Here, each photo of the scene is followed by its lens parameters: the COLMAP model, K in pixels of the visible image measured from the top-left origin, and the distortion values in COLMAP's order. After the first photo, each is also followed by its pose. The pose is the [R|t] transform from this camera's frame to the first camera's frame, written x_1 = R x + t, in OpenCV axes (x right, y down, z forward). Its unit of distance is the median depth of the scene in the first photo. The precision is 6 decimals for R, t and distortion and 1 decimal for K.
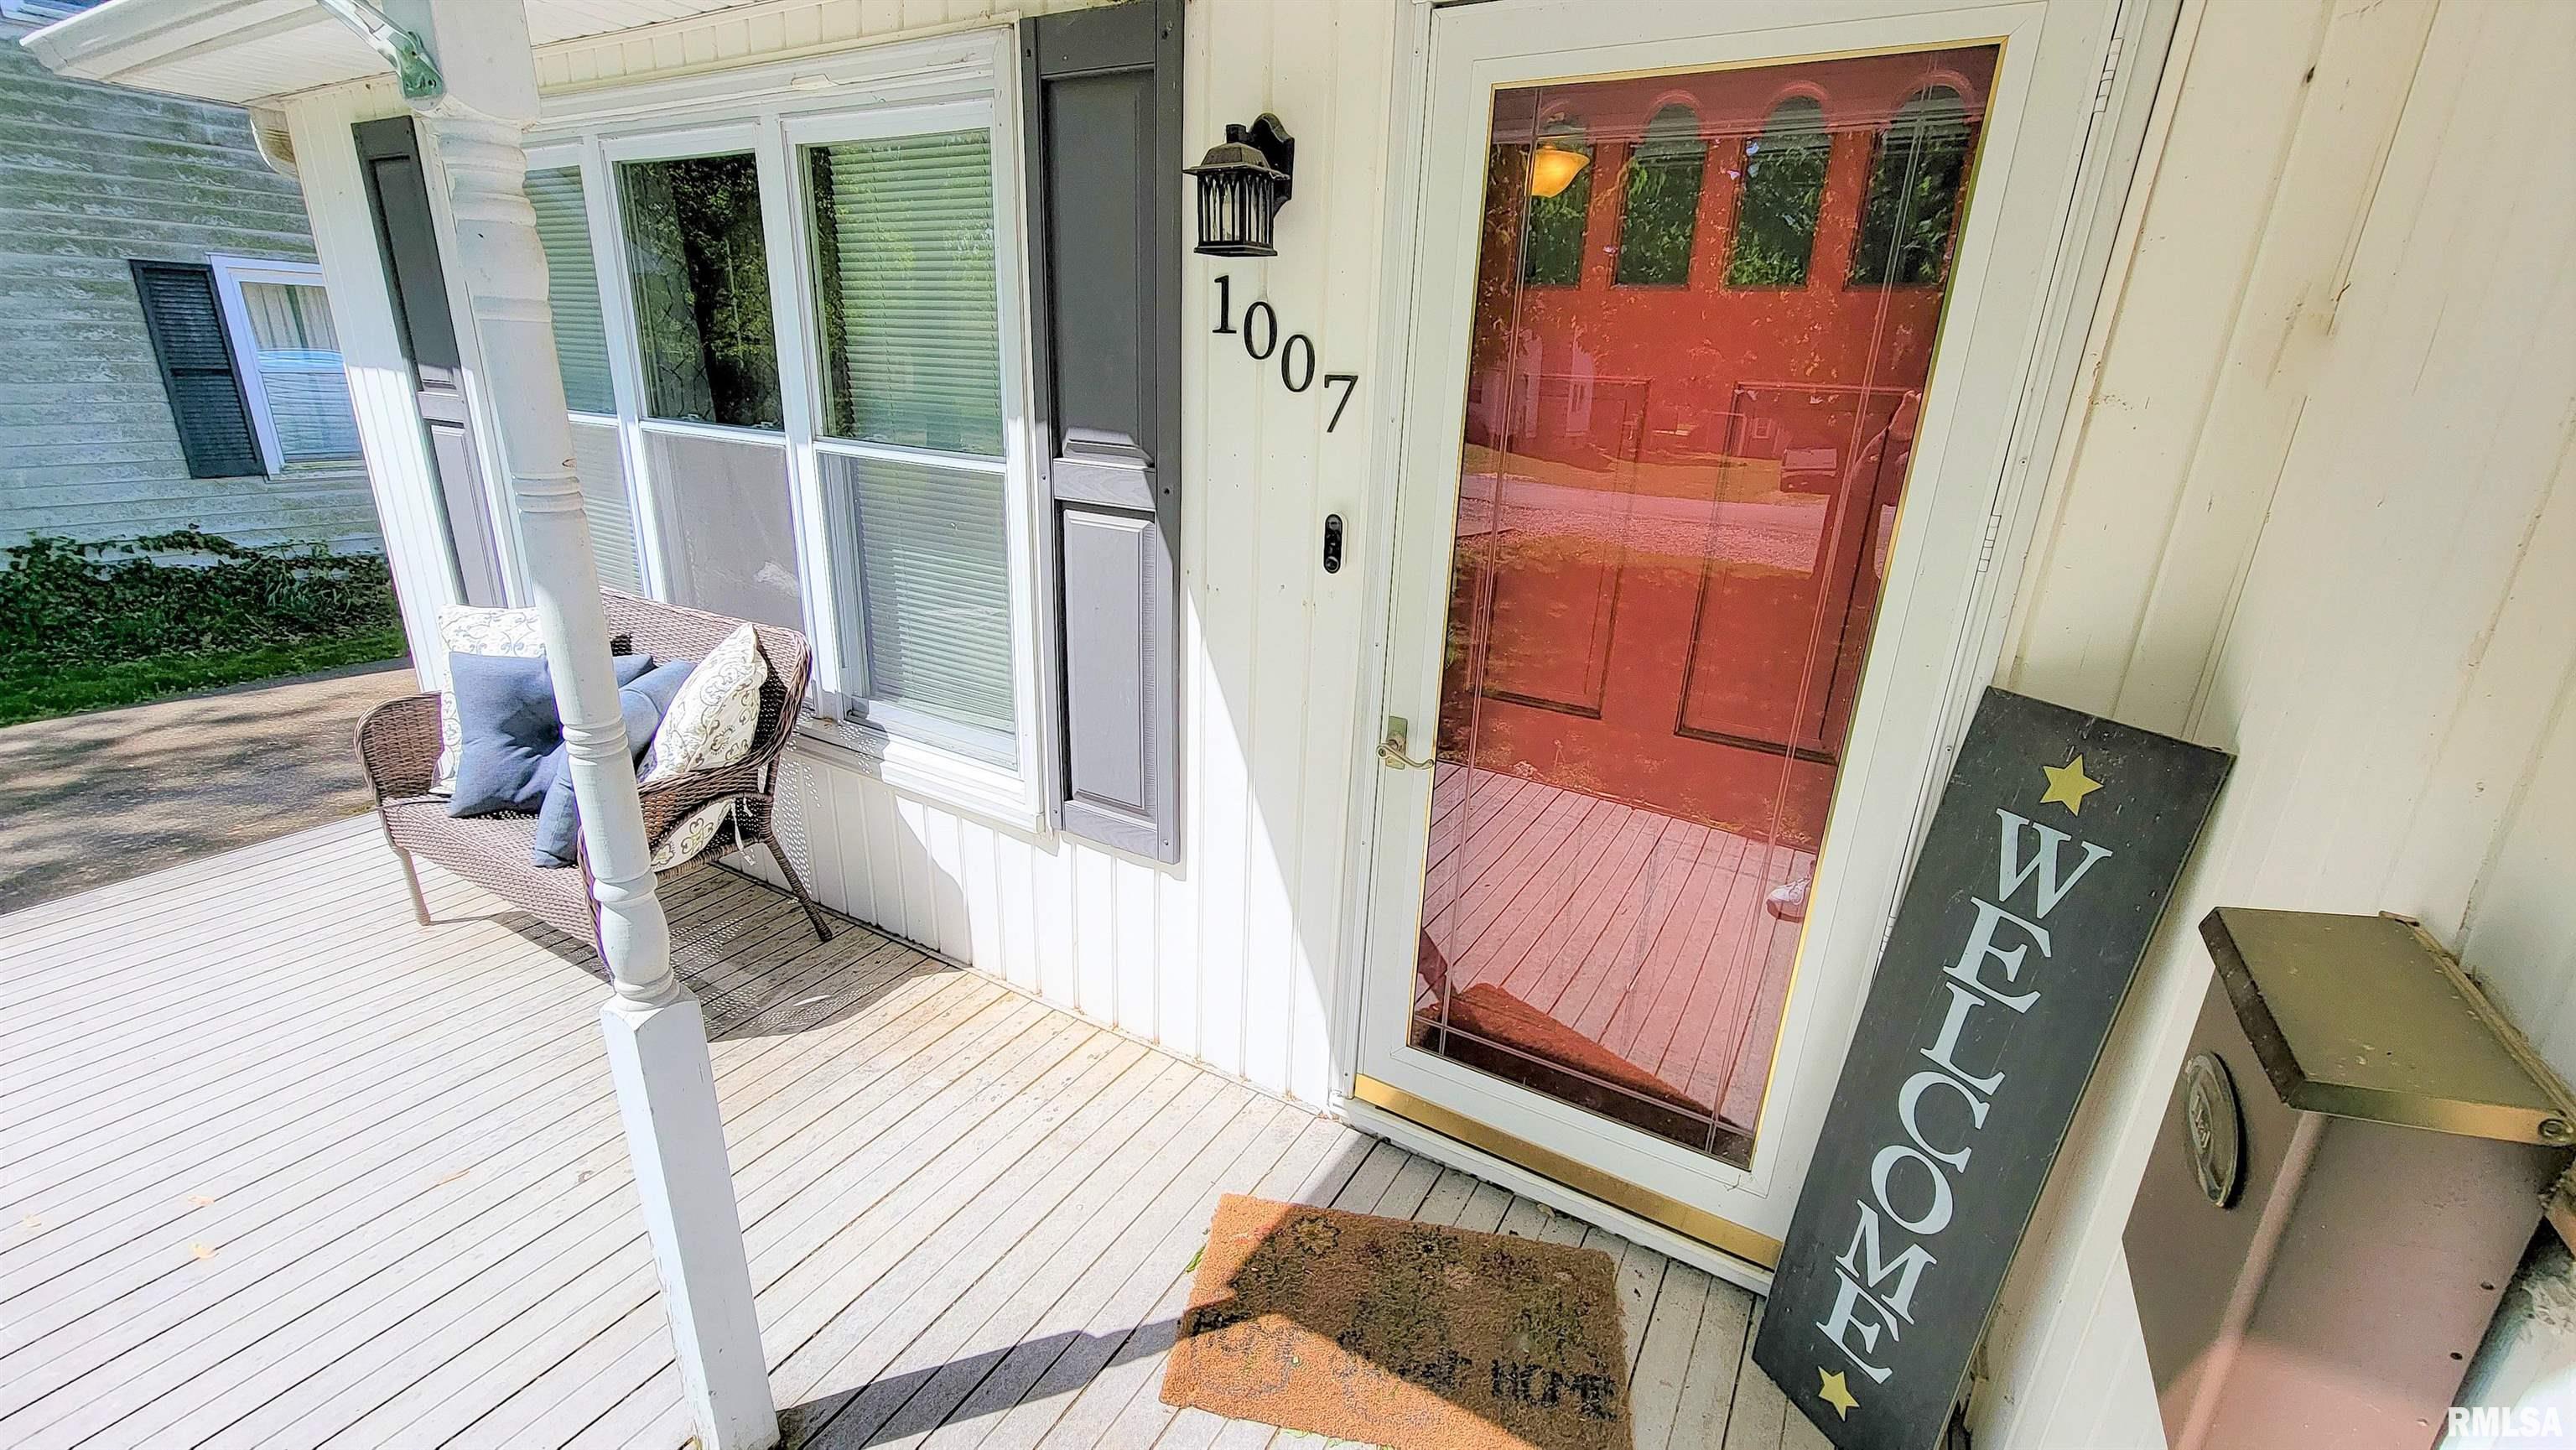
lens RADIAL K [[1064.4, 0, 1283.4], [0, 1064.4, 738.5], [0, 0, 1]] dist [-0.001265, -0.000134]
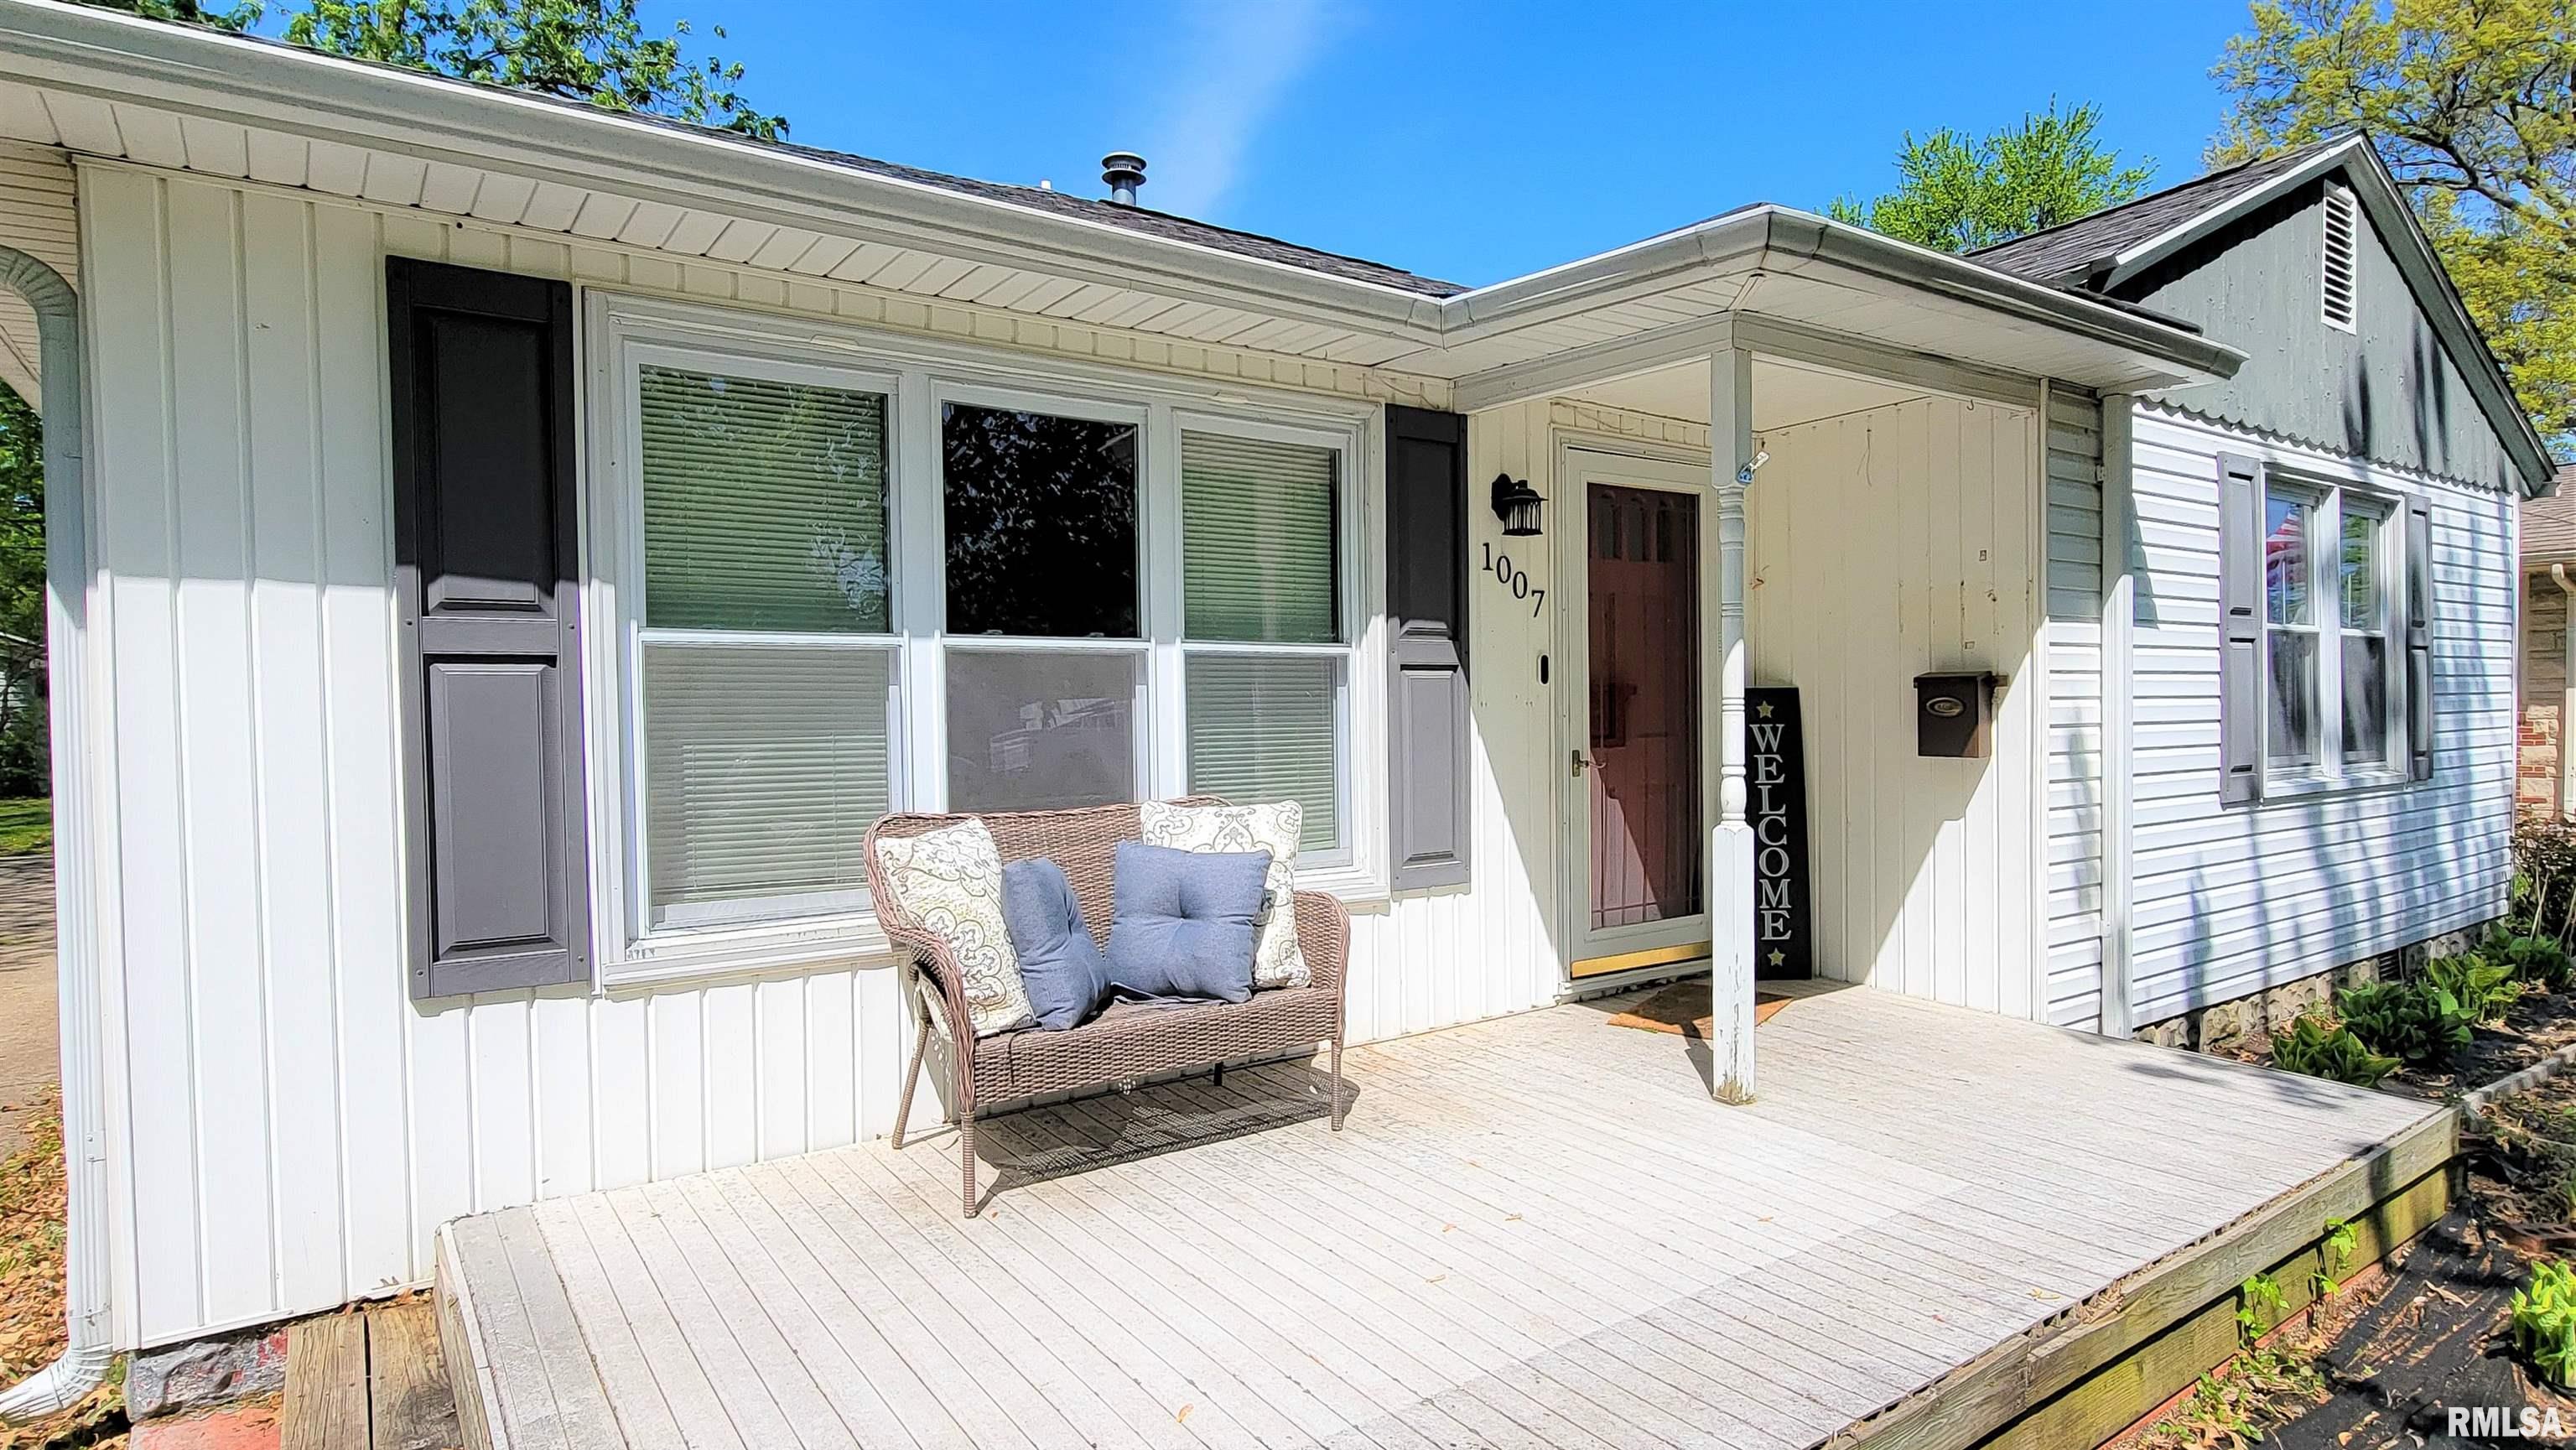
lens RADIAL K [[1384.3, 0, 1351.2], [0, 1384.3, 739.7], [0, 0, 1]] dist [-0.000413, 0.000217]
pose [[0.392808, -0.067340, 0.917152, -2.329454], [0.334346, 0.939524, -0.074215, 0.013666], [-0.856688, 0.335798, 0.391568, 0.305716]]
